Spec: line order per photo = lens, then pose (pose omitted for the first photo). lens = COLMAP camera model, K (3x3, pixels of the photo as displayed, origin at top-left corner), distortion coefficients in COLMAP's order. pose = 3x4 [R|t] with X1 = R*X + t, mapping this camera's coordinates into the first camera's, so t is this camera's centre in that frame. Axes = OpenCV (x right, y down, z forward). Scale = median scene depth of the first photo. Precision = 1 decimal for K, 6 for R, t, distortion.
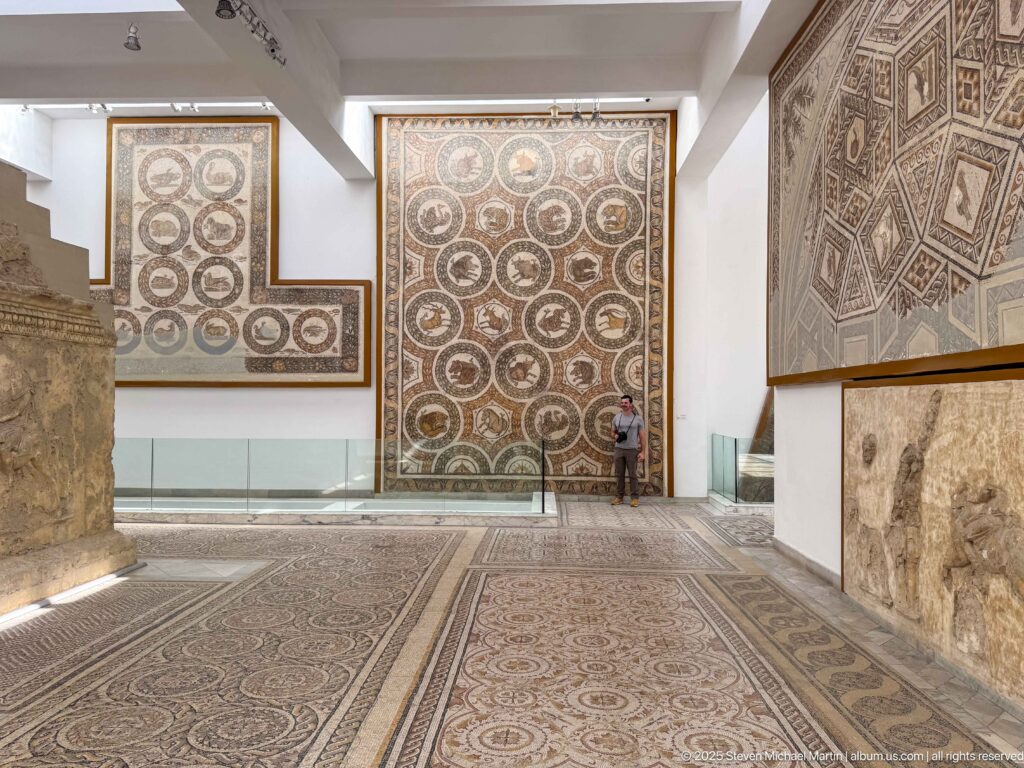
lens RADIAL K [[724.5, 0, 512.0], [0, 724.5, 384.0], [0, 0, 1]] dist [0.138331, -0.216235]
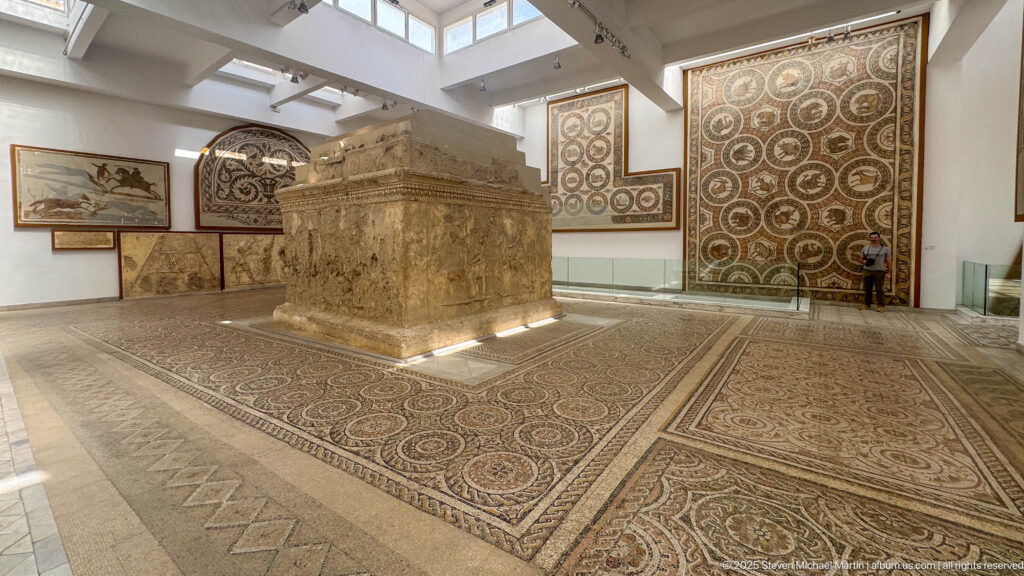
lens RADIAL K [[413.9, 0, 506.4], [0, 413.9, 257.5], [0, 0, 1]] dist [-0.003501, -0.000330]
pose [[0.824666, 0.016435, -0.565382, 0.024744], [0.021078, 0.997991, 0.059755, 0.002418], [0.565228, -0.061195, 0.822662, -0.048670]]
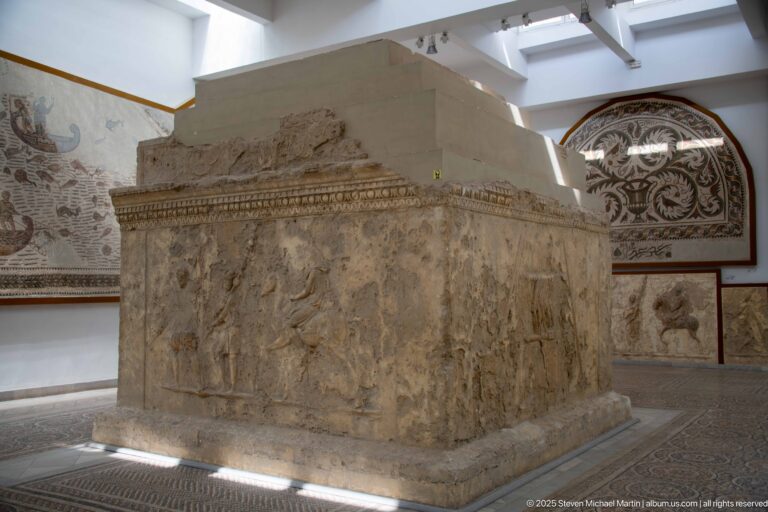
lens RADIAL K [[737.4, 0, 384.0], [0, 737.4, 256.0], [0, 0, 1]] dist [-0.050667, 0.143931]
pose [[-0.521342, -0.040615, -0.852381, 0.084494], [0.024464, 0.997745, -0.062504, 0.031625], [0.852997, -0.053438, -0.519172, 0.900409]]
